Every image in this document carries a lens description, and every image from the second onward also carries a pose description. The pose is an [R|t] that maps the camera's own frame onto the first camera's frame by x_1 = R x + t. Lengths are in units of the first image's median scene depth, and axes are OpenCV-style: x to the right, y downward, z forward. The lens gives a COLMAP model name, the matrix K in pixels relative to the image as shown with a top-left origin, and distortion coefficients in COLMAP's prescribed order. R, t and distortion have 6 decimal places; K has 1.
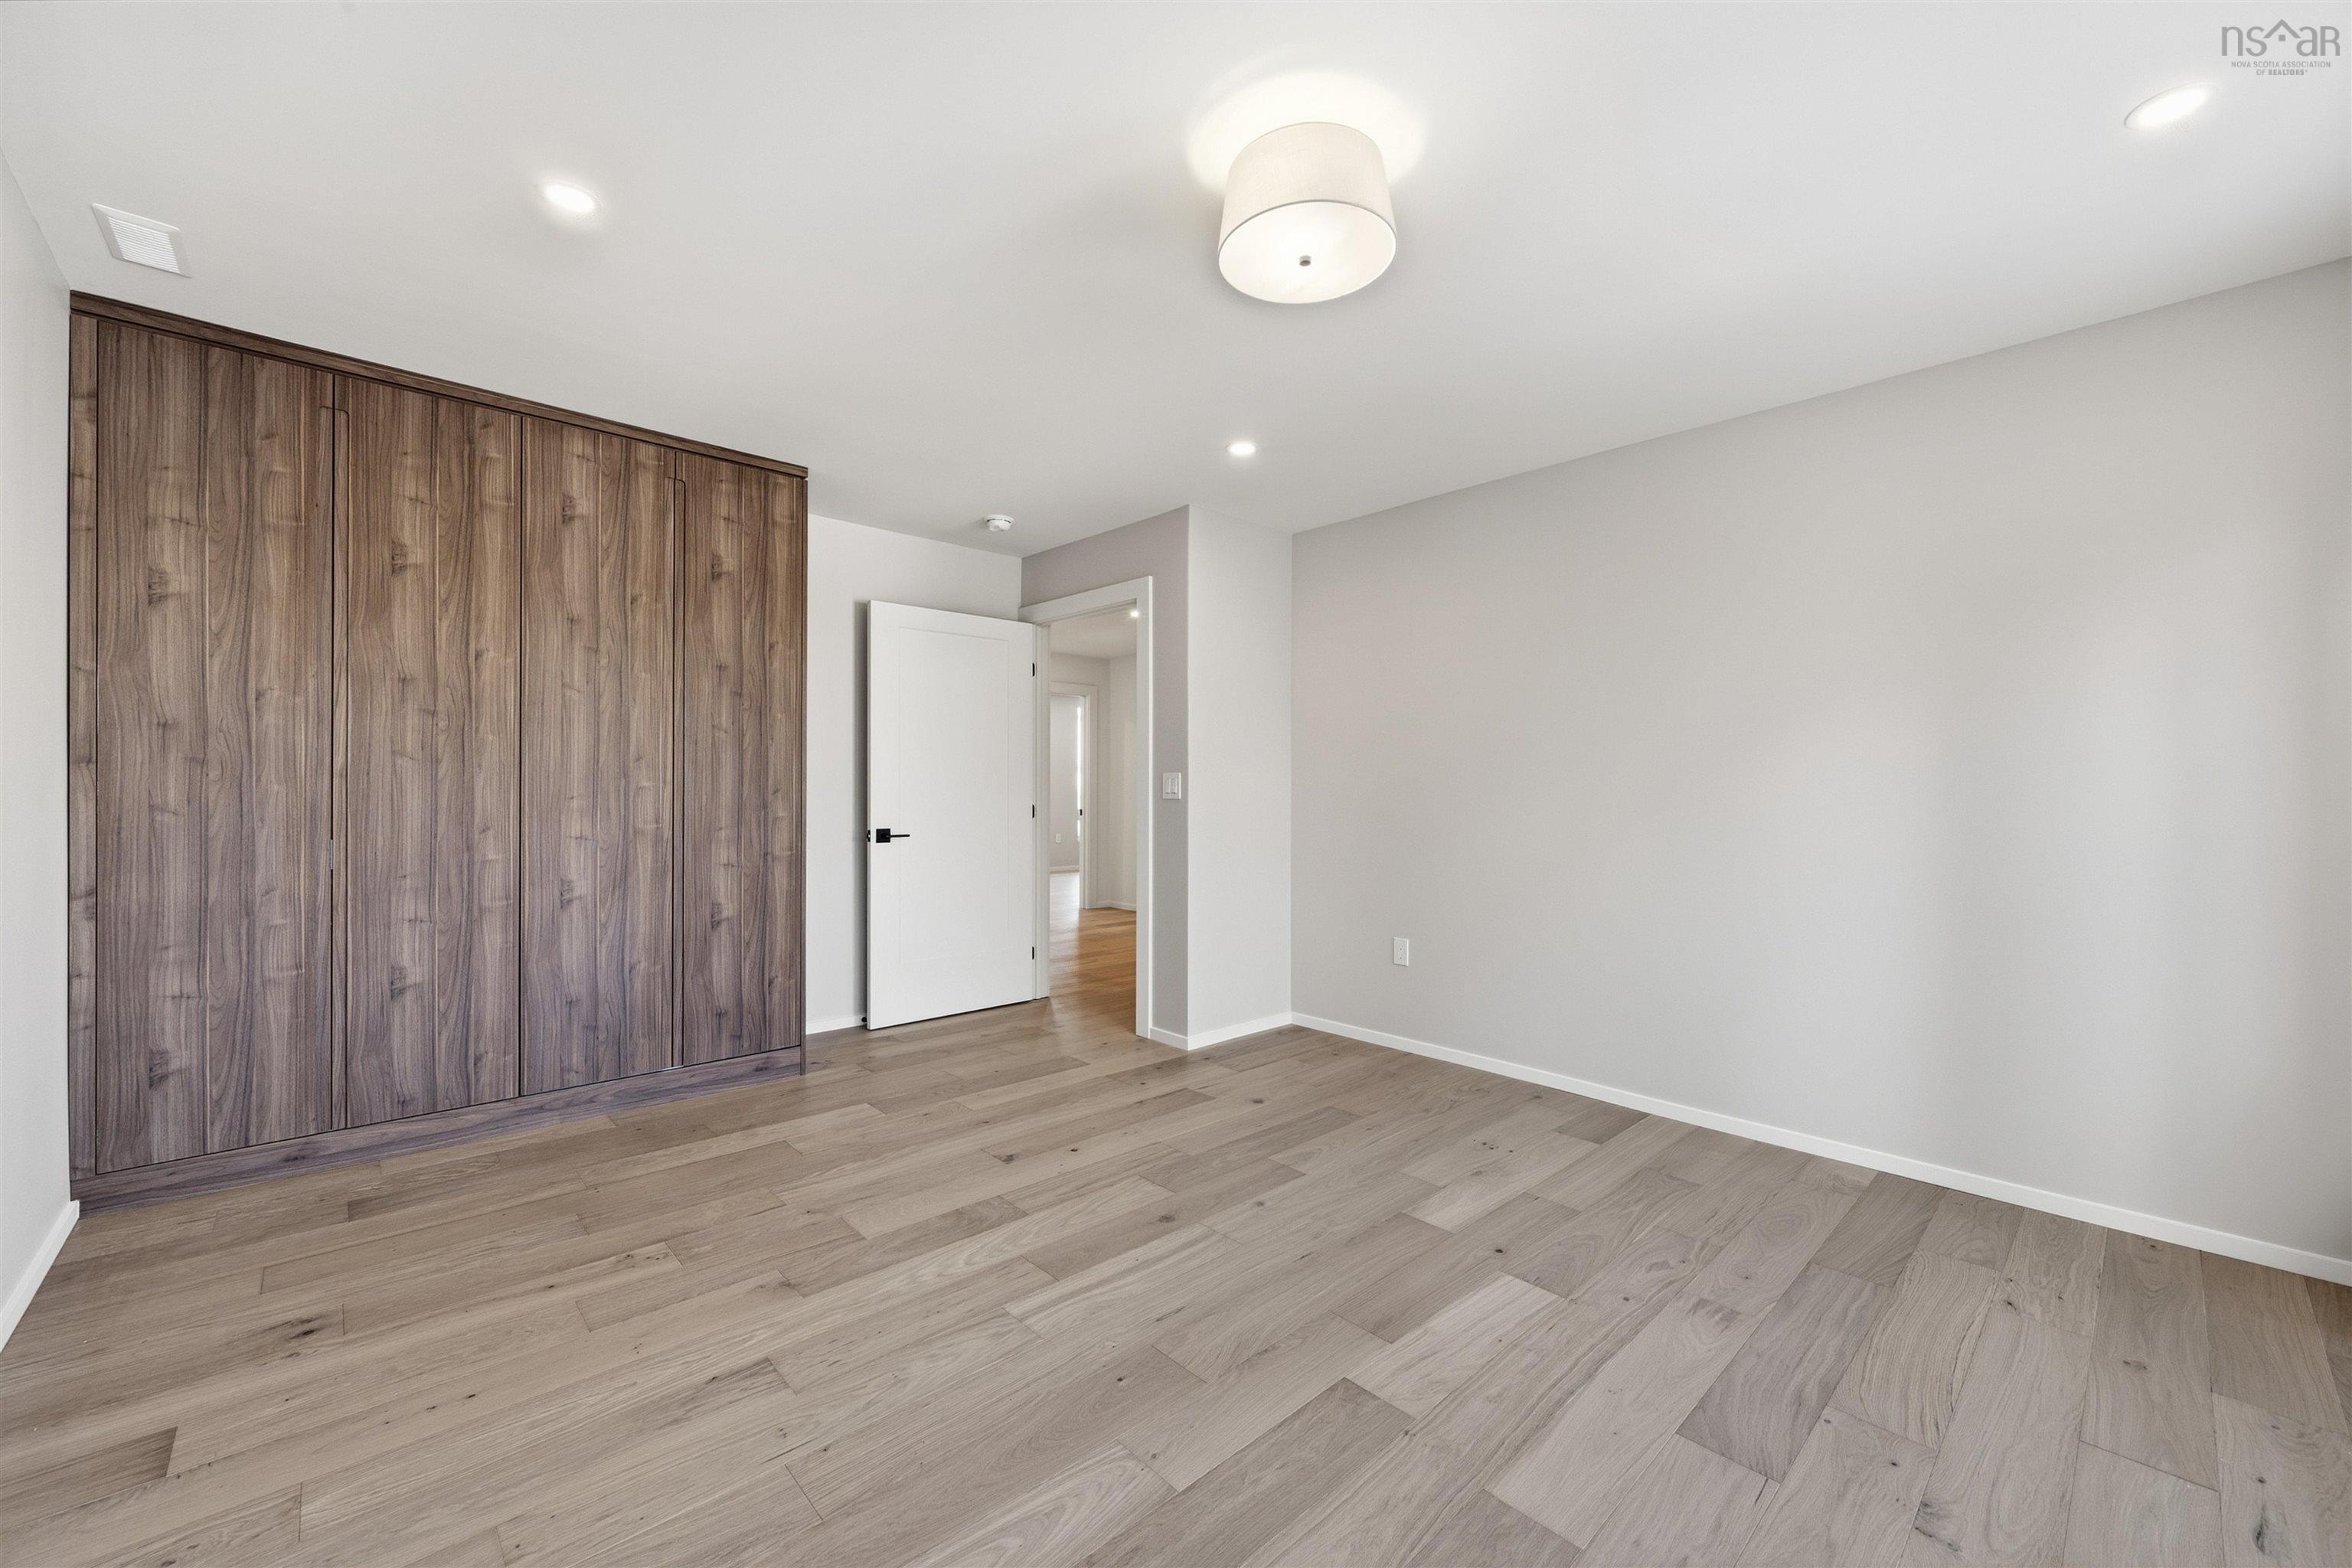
lens RADIAL K [[925.3, 0, 1176.0], [0, 925.3, 784.0], [0, 0, 1]] dist [-0.002188, 0.000221]
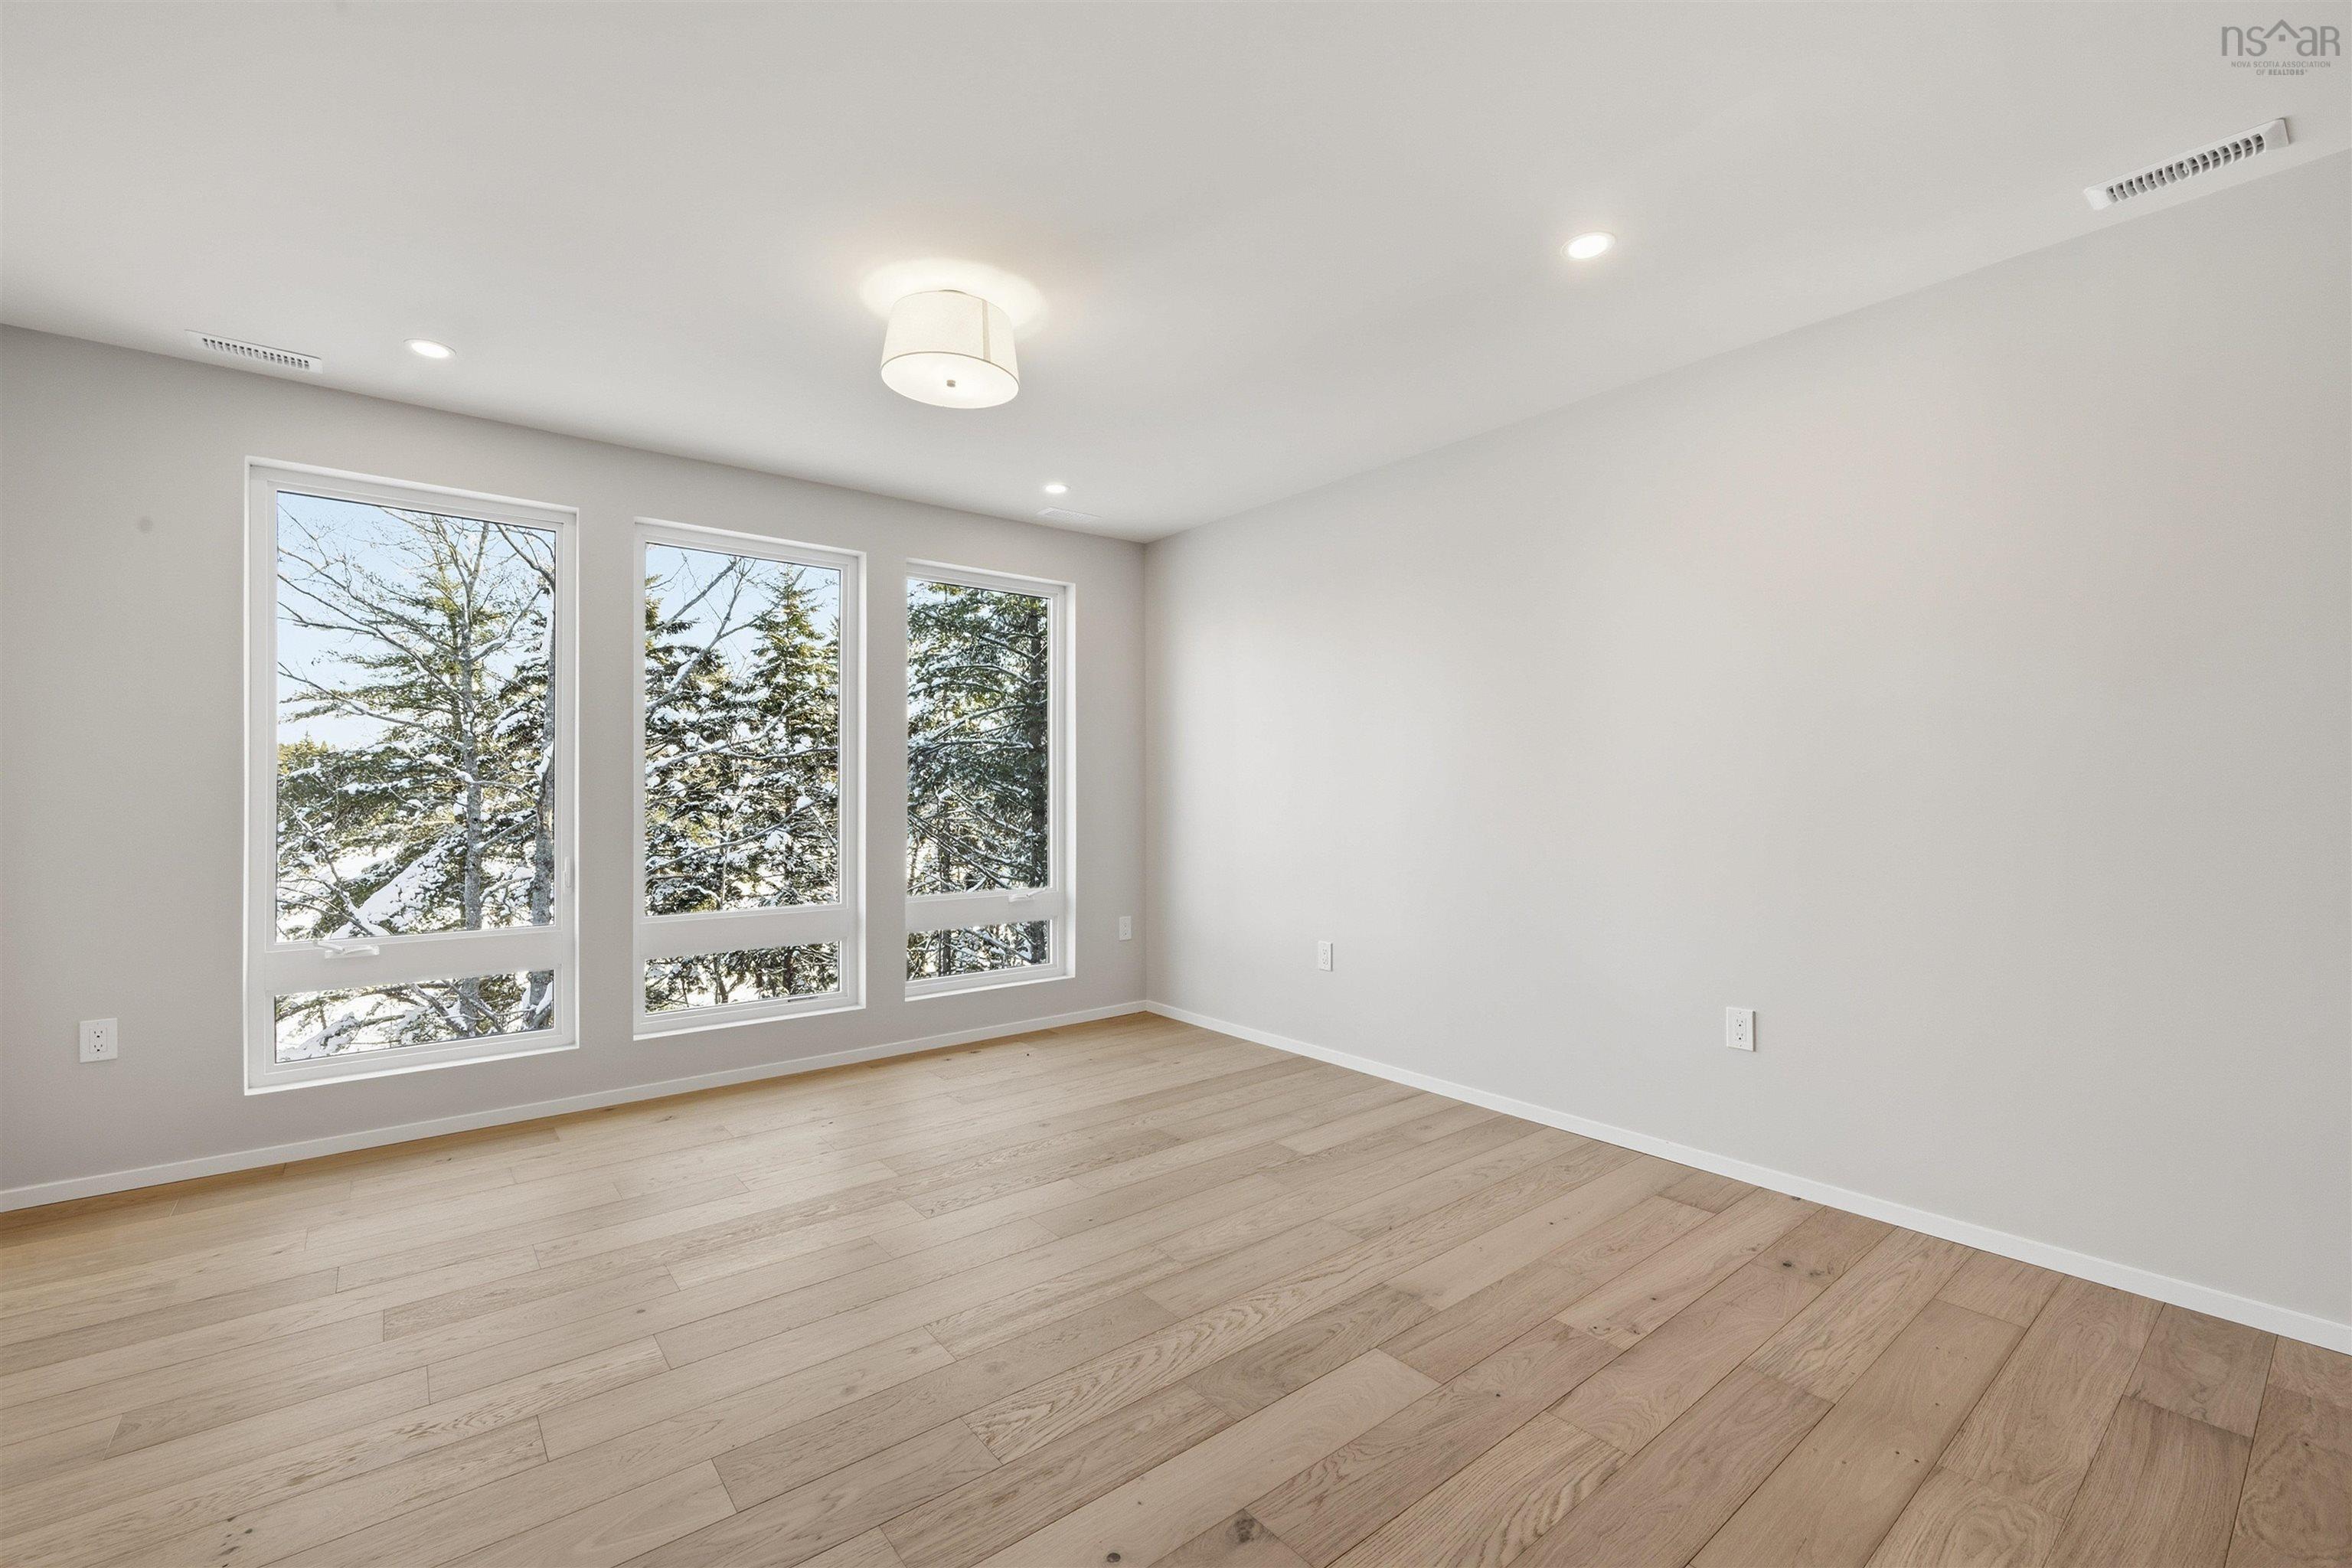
lens RADIAL K [[992.2, 0, 1176.0], [0, 992.2, 784.0], [0, 0, 1]] dist [0.000037, 0.000004]
pose [[-0.997553, -0.002573, 0.069873, -0.227362], [-0.003327, 0.999937, -0.010683, 0.012207], [-0.069841, -0.010889, -0.997499, 1.945118]]
